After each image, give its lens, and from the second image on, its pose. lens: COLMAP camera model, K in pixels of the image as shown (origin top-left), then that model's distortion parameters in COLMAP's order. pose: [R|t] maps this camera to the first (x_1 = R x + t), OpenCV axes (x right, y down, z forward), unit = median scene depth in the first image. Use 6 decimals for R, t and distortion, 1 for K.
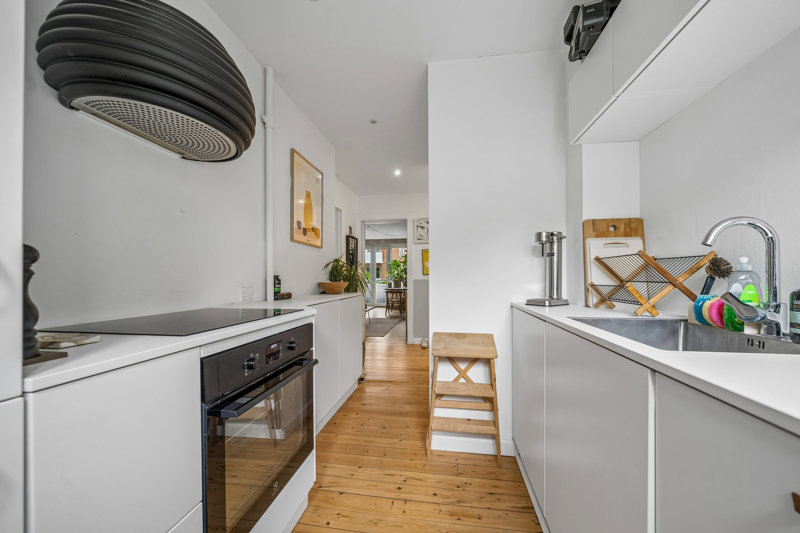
lens RADIAL K [[276.3, 0, 406.6], [0, 276.3, 265.8], [0, 0, 1]] dist [-0.004016, -0.000184]
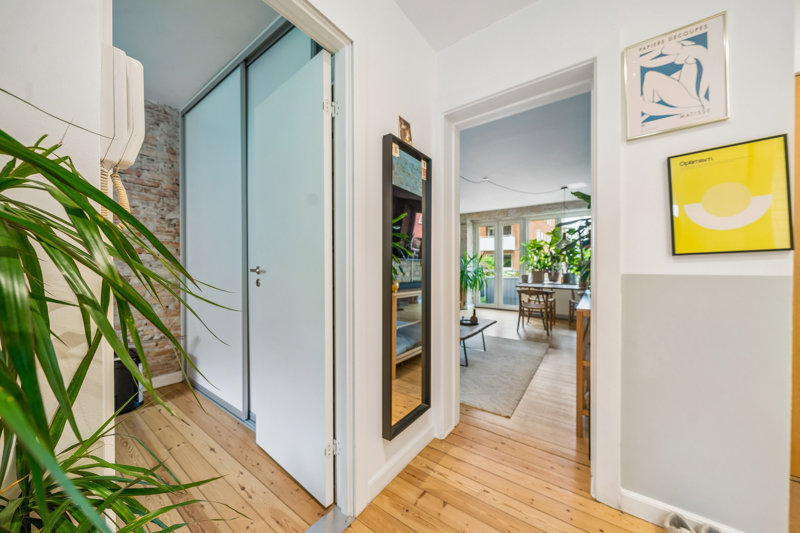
lens RADIAL K [[276.3, 0, 406.6], [0, 276.3, 265.8], [0, 0, 1]] dist [-0.004016, -0.000184]
pose [[0.894853, 0.005149, -0.446332, -0.024096], [0.012579, 0.999245, 0.036747, 0.015316], [0.446184, -0.038498, 0.894113, 0.358285]]
